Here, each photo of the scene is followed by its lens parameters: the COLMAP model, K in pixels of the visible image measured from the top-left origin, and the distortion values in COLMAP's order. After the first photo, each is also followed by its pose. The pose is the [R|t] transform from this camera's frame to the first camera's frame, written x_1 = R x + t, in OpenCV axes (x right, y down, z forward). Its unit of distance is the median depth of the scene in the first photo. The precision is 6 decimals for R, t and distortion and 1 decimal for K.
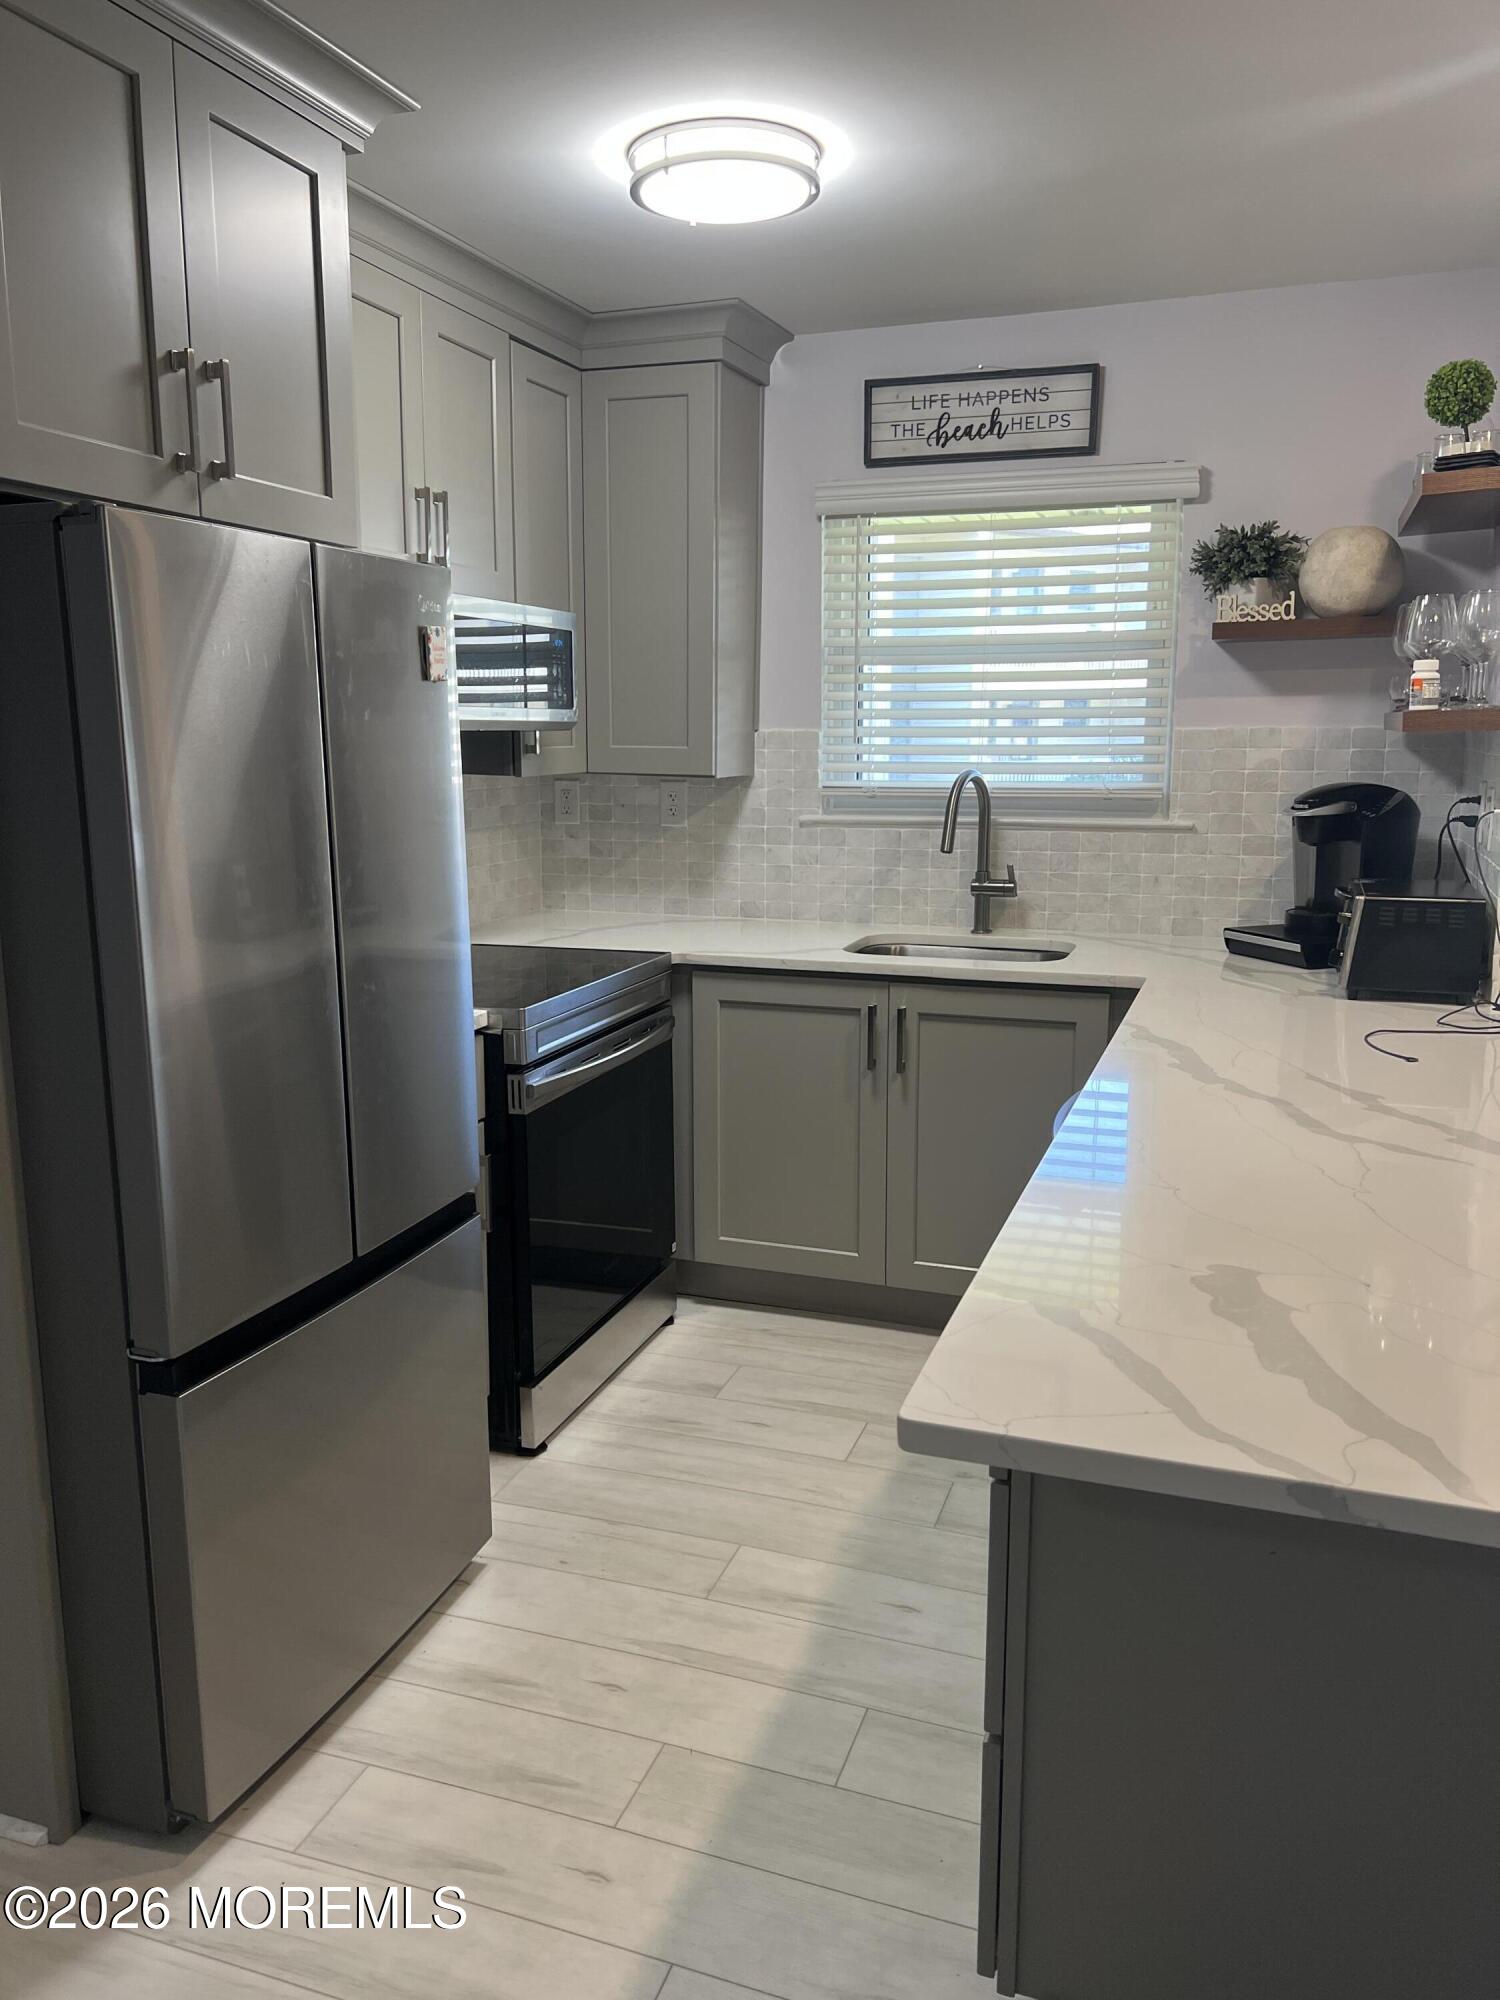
lens RADIAL K [[1498.9, 0, 749.2], [0, 1498.9, 1019.0], [0, 0, 1]] dist [0.059328, -0.073071]
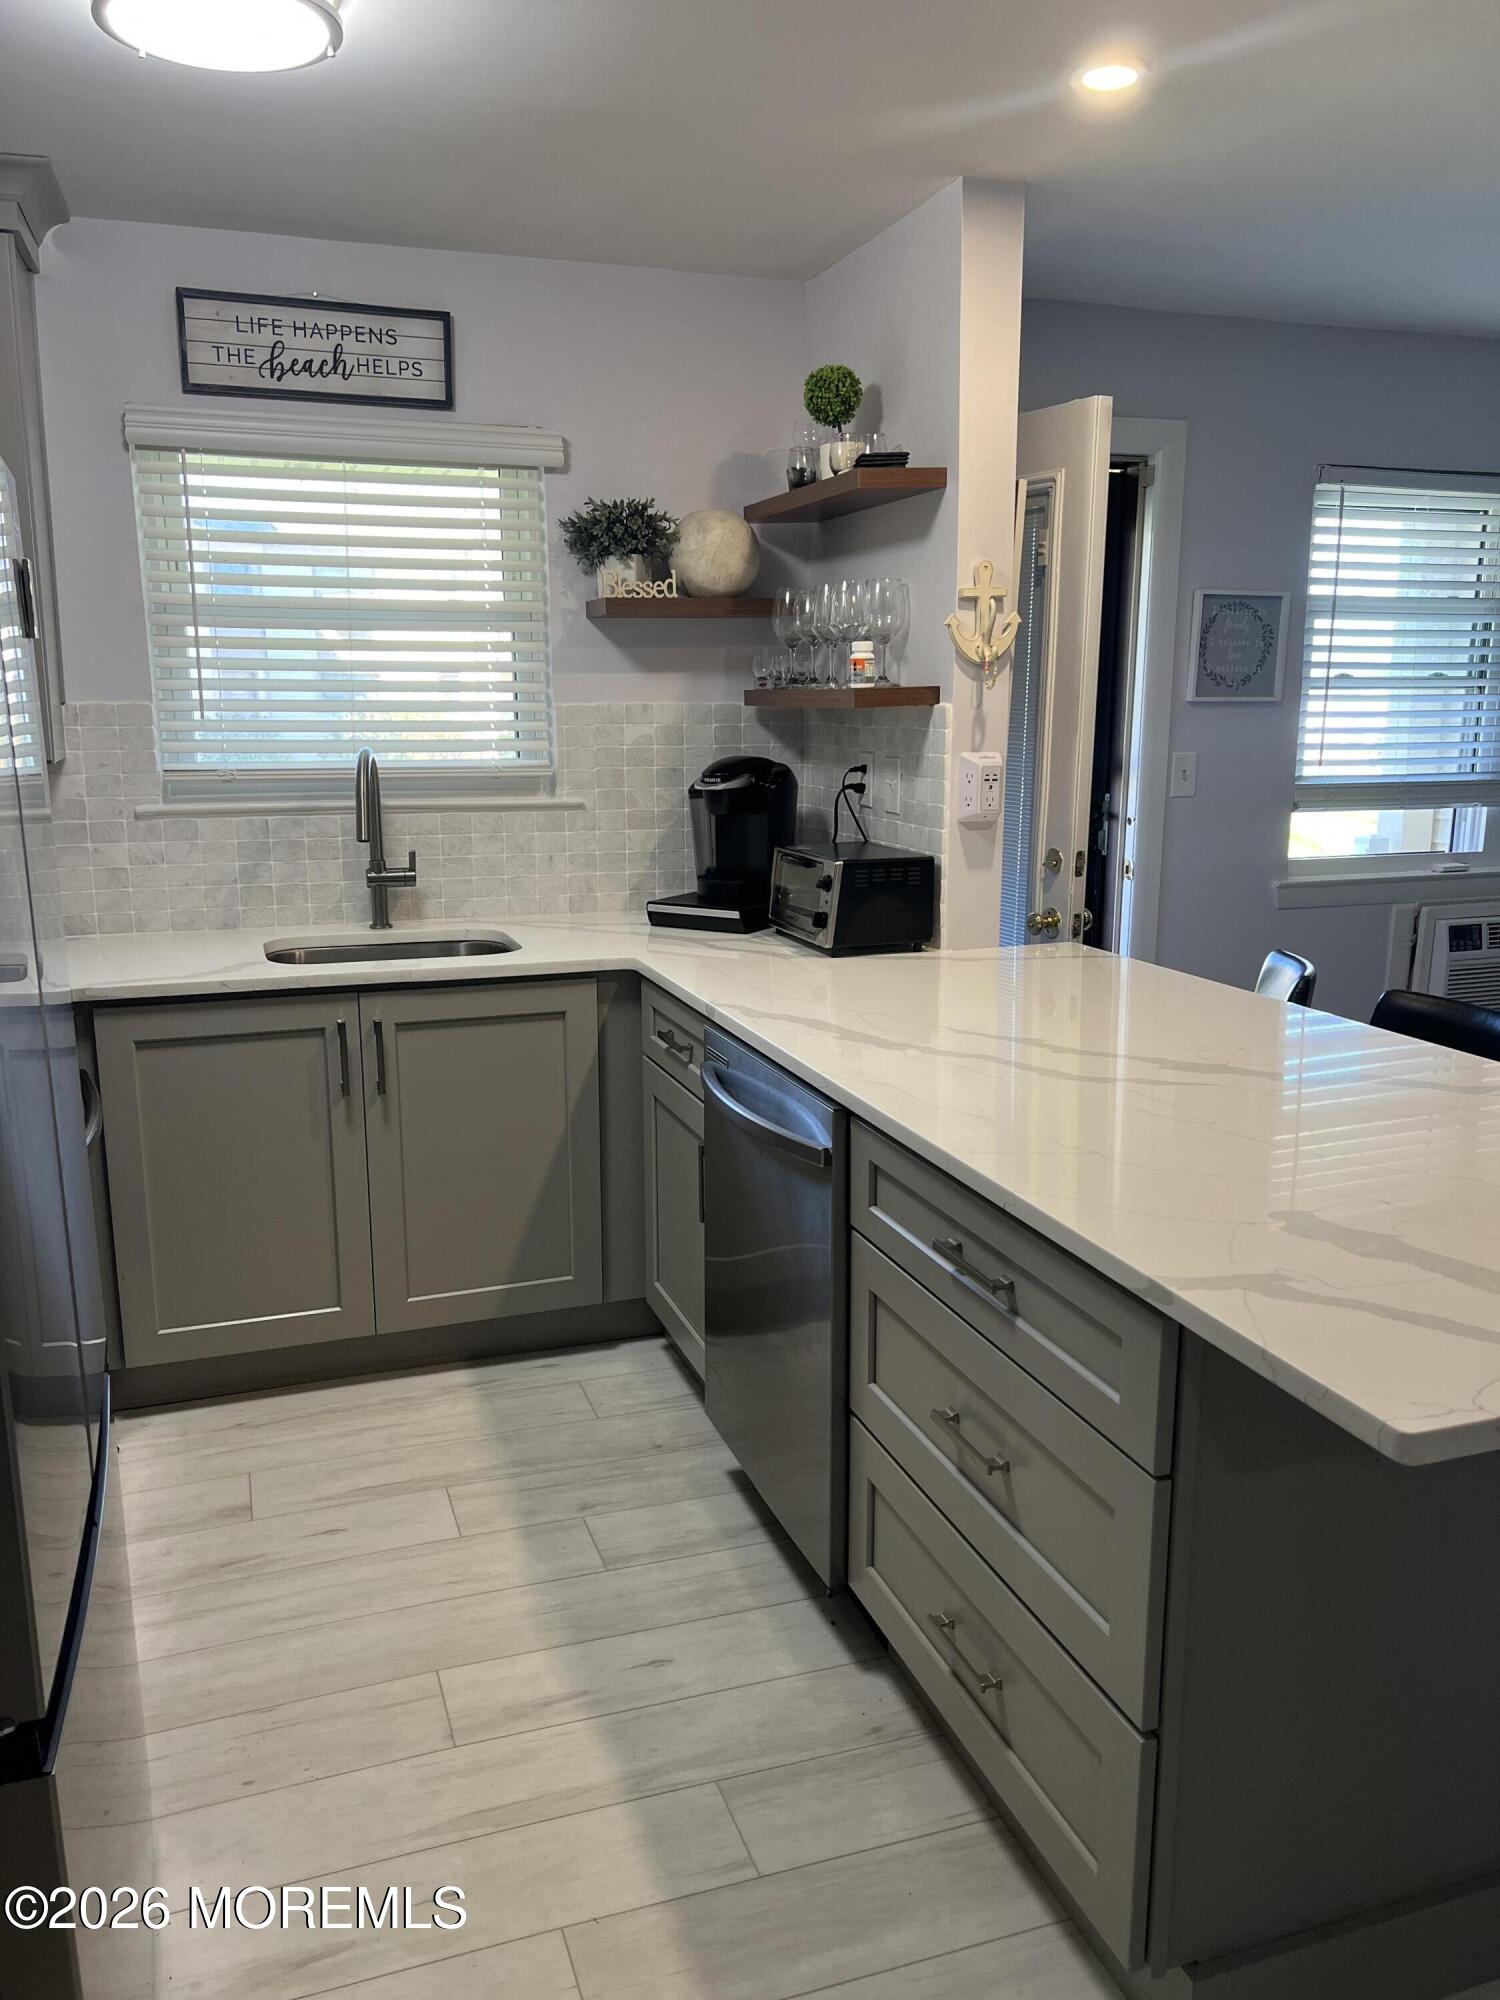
lens RADIAL K [[1498.9, 0, 746.0], [0, 1498.9, 1016.0], [0, 0, 1]] dist [0.059328, -0.073071]
pose [[0.785259, -0.128439, 0.605699, -0.246356], [0.118544, 0.991338, 0.056527, -0.031856], [-0.607713, 0.027414, 0.793683, 0.153785]]
